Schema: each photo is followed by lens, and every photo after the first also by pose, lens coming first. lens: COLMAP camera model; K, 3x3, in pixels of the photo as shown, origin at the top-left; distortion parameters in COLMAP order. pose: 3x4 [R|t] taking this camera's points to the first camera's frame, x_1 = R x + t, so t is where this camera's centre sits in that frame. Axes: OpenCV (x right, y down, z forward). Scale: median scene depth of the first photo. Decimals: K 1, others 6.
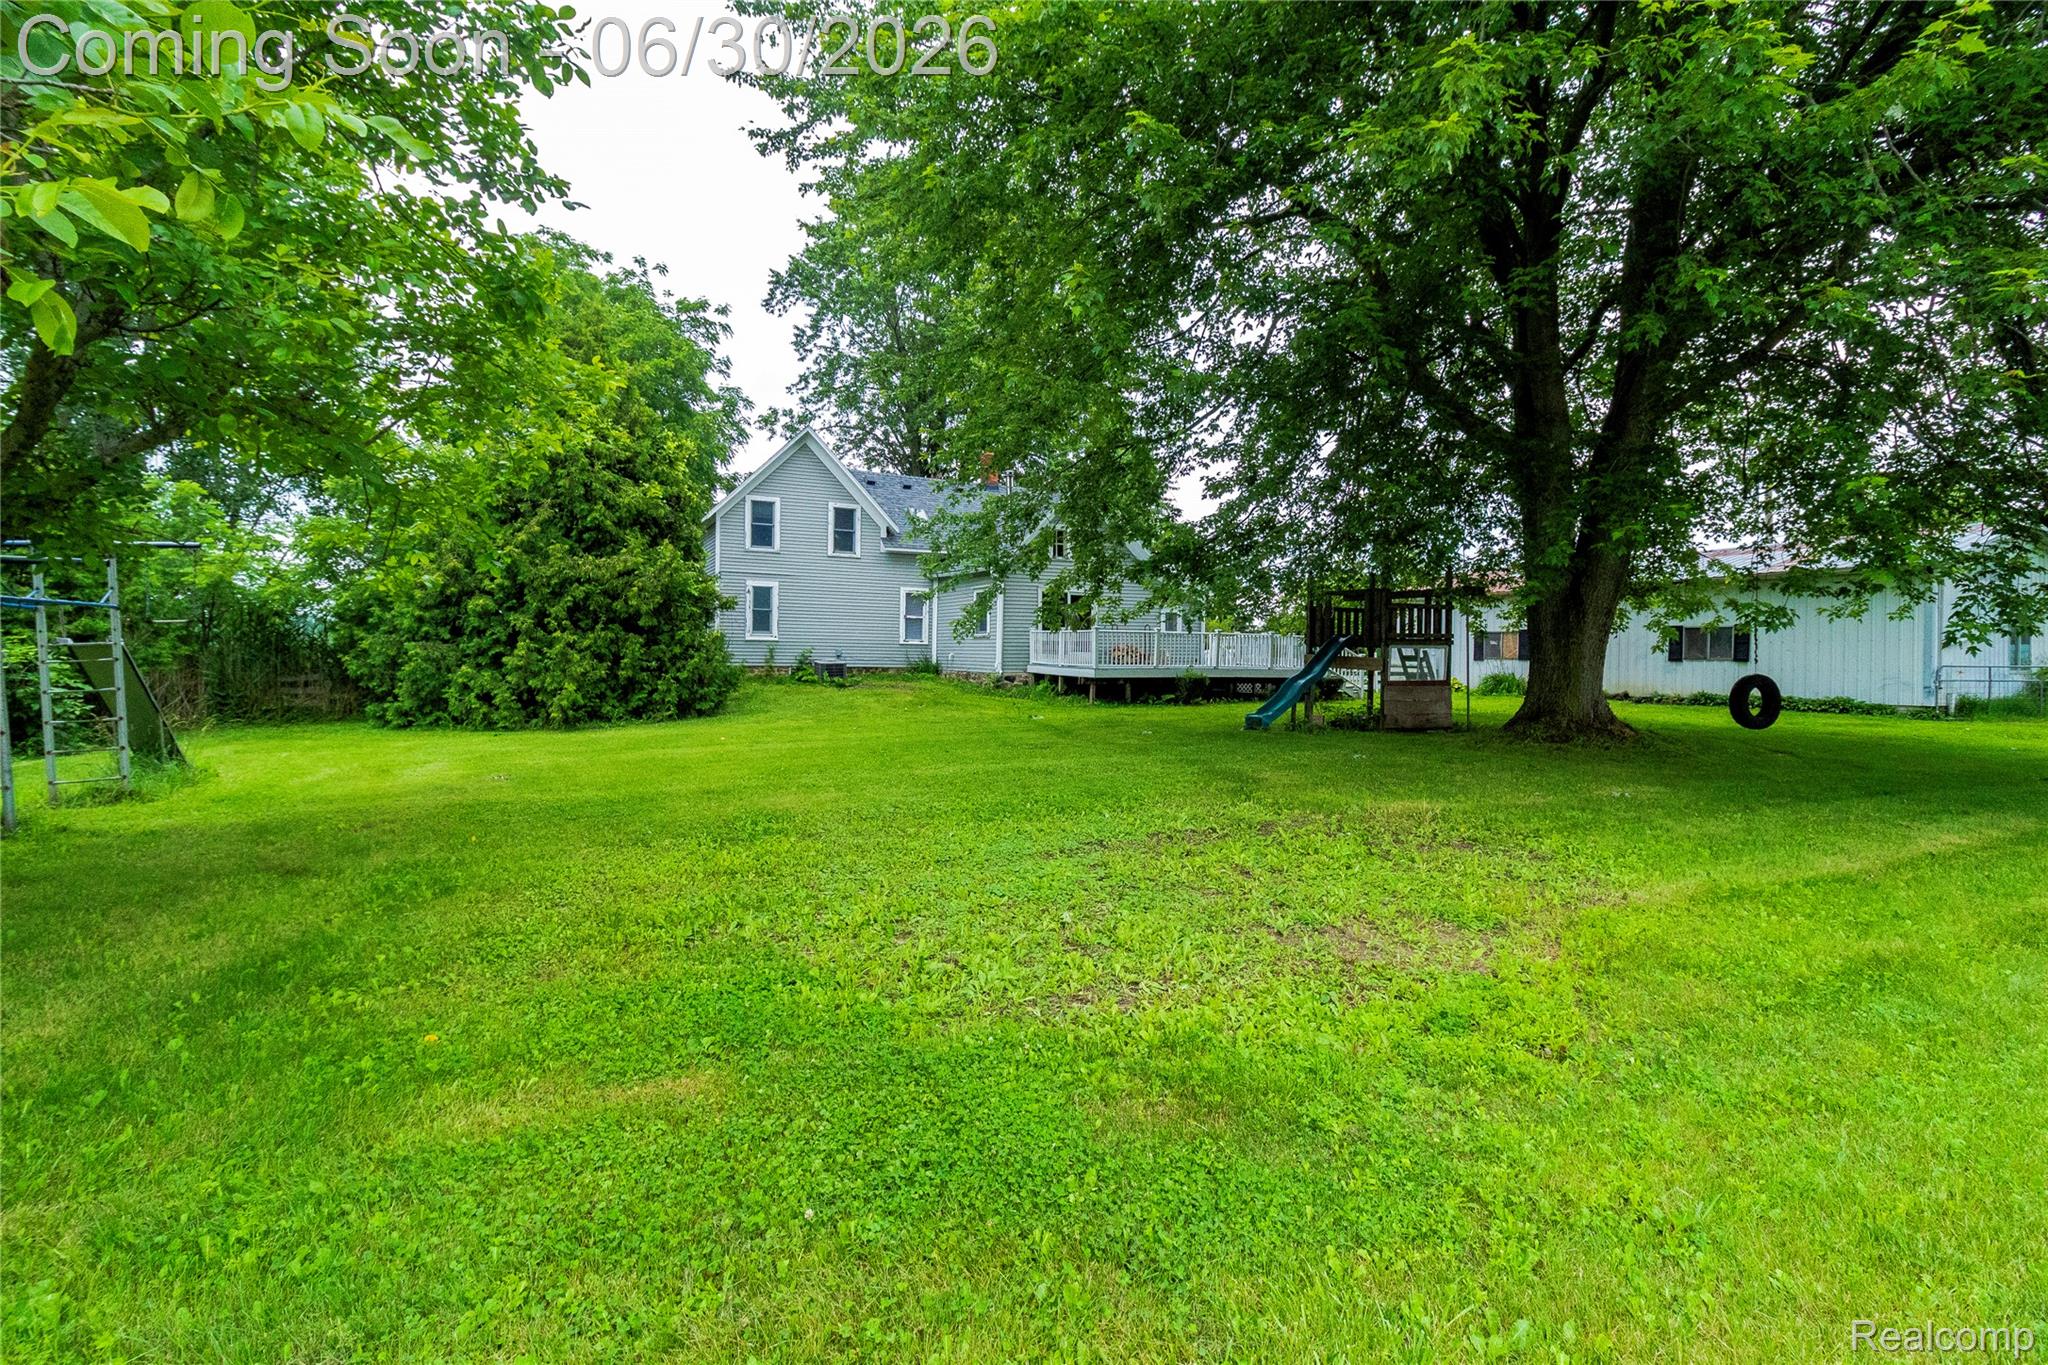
lens RADIAL K [[936.5, 0, 1024.0], [0, 936.5, 682.5], [0, 0, 1]] dist [-0.001352, -0.000527]
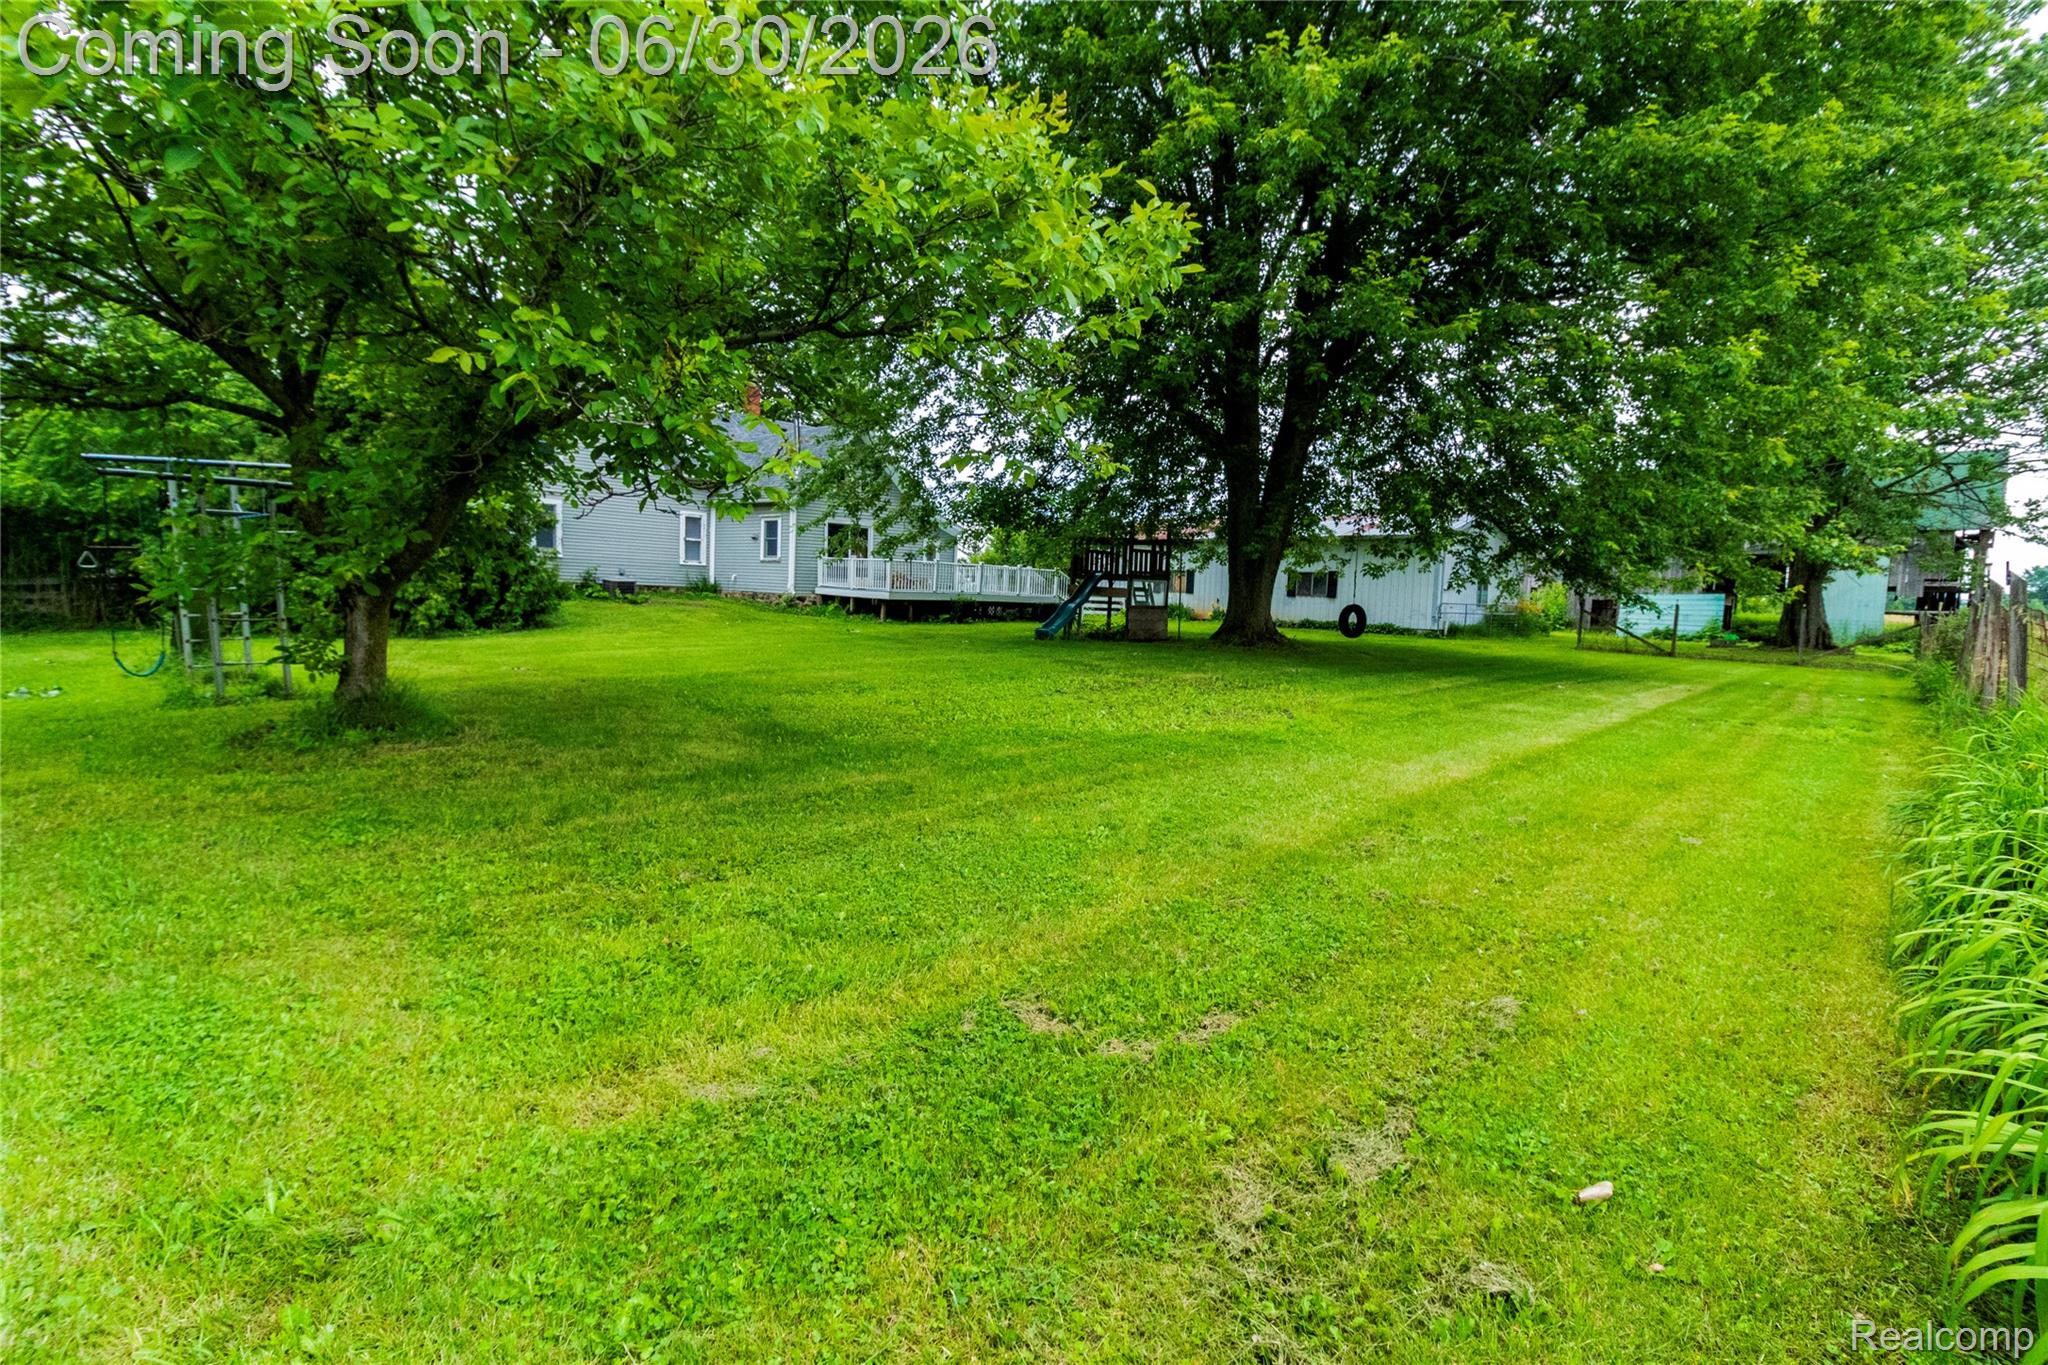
lens RADIAL K [[936.5, 0, 1024.0], [0, 936.5, 682.5], [0, 0, 1]] dist [-0.001352, -0.000527]
pose [[0.935430, -0.010629, 0.353353, -0.191265], [-0.017057, 0.997027, 0.075146, 0.008201], [-0.353101, -0.076321, 0.932467, -0.187570]]
